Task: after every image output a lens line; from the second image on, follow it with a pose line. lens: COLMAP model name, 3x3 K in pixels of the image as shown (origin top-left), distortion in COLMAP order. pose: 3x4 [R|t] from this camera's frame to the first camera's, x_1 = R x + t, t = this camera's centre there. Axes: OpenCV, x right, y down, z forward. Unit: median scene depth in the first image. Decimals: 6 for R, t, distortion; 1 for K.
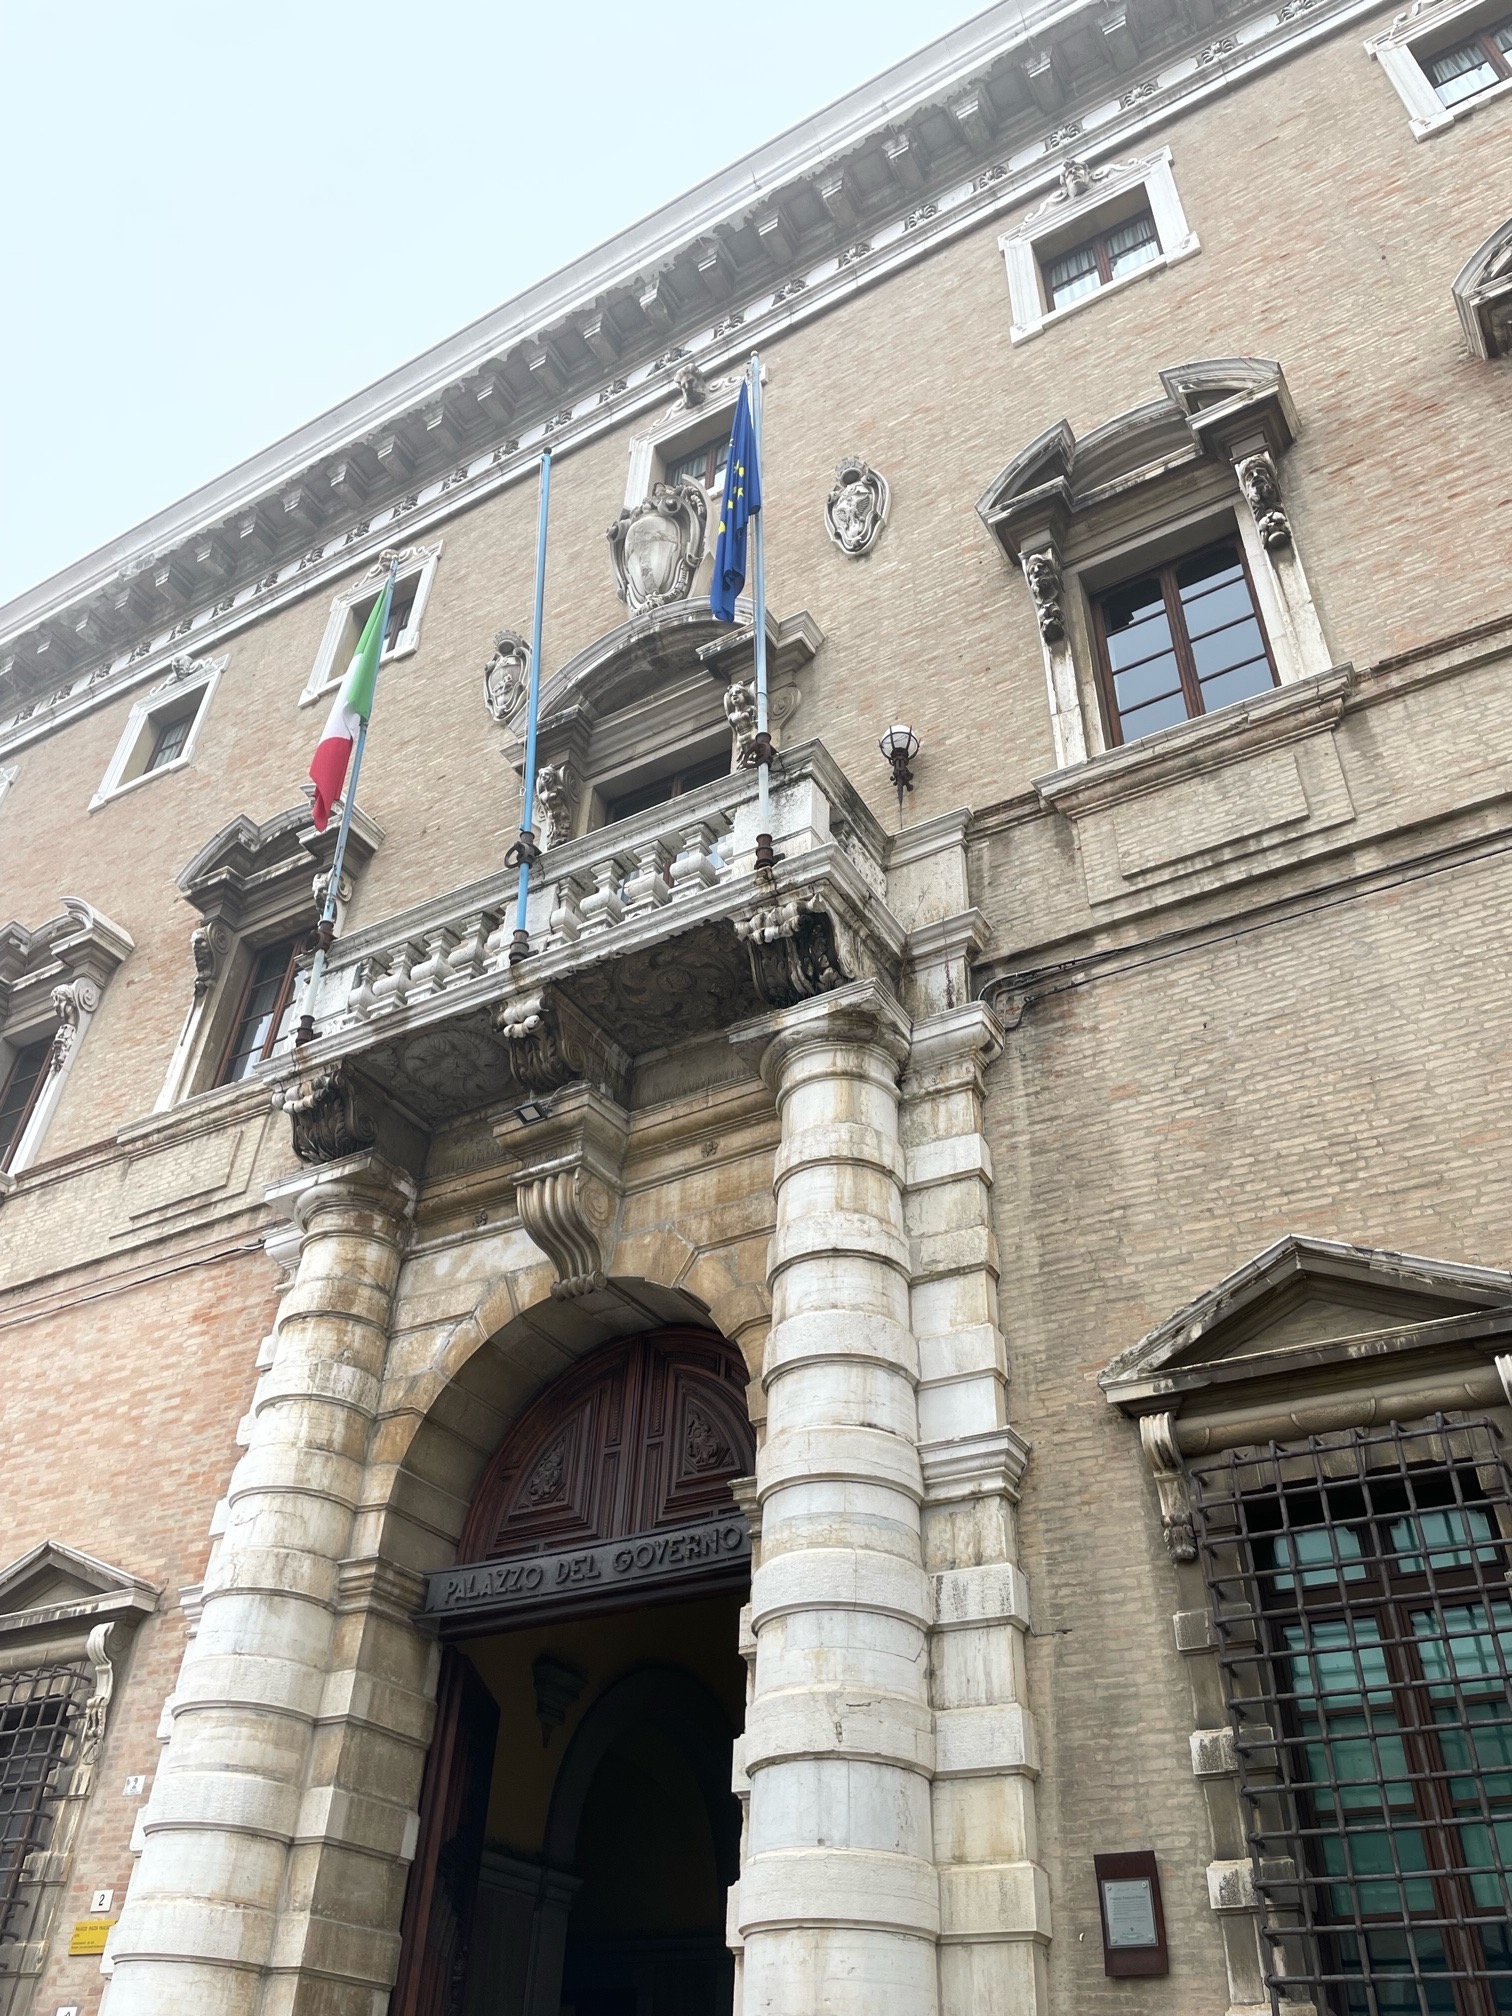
lens RADIAL K [[1518.0, 0, 756.0], [0, 1518.0, 1008.0], [0, 0, 1]] dist [0.099290, -0.128095]
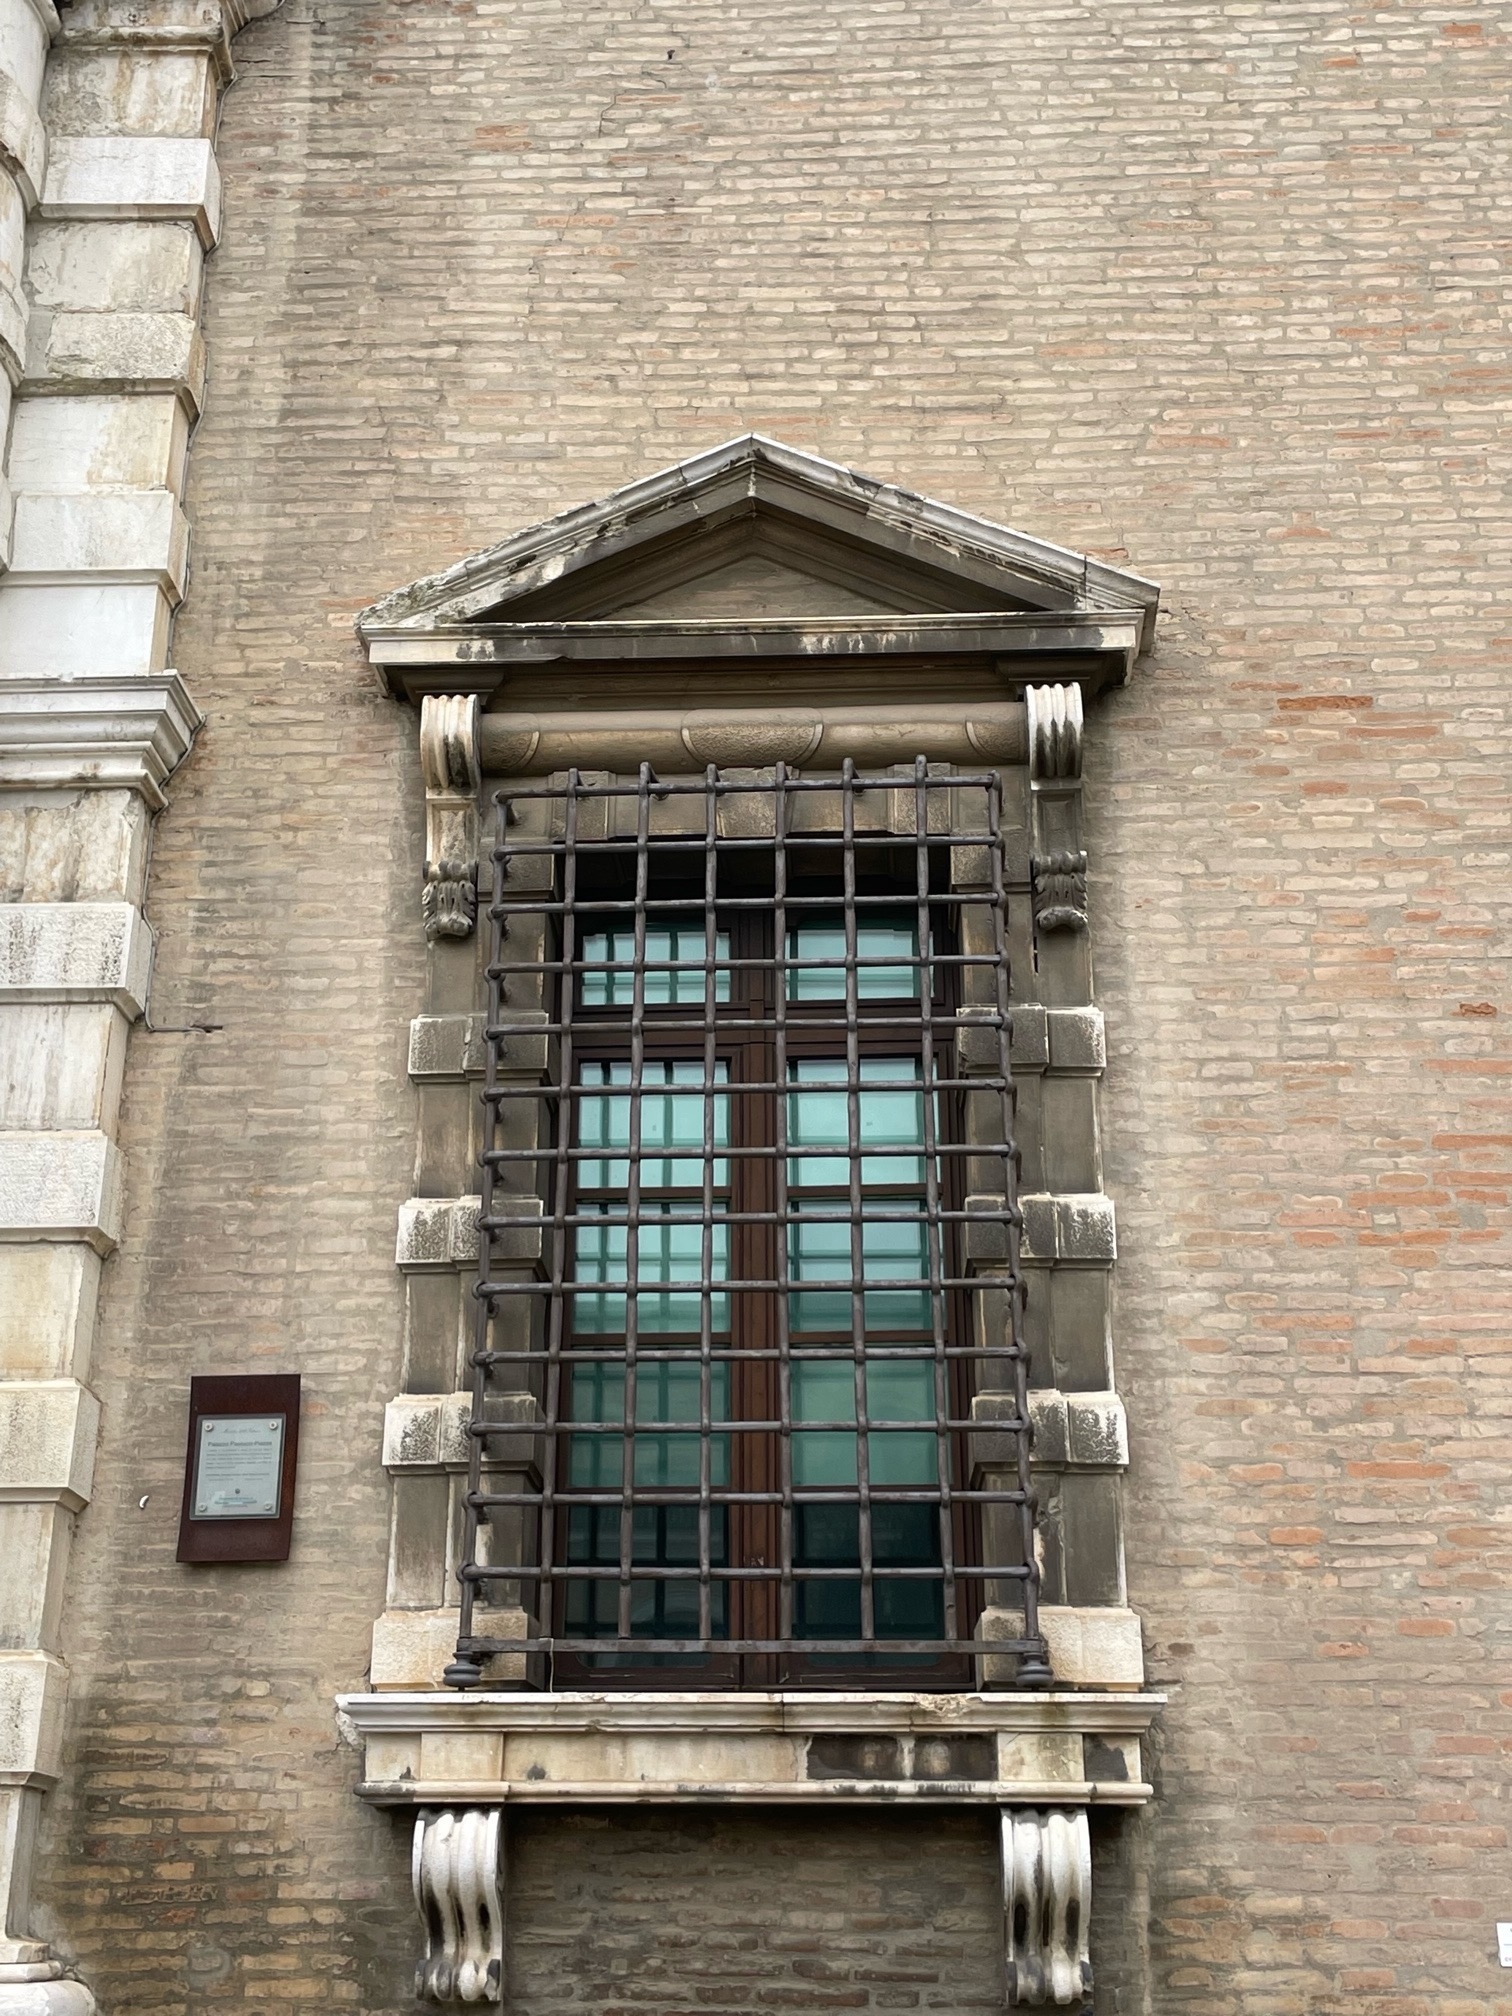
lens RADIAL K [[2370.2, 0, 756.0], [0, 2370.2, 1008.0], [0, 0, 1]] dist [0.119262, -0.229728]
pose [[0.882138, 0.142561, 0.448898, -0.011947], [-0.270168, 0.933860, 0.234337, 0.134134], [-0.385801, -0.327995, 0.862309, 0.172839]]
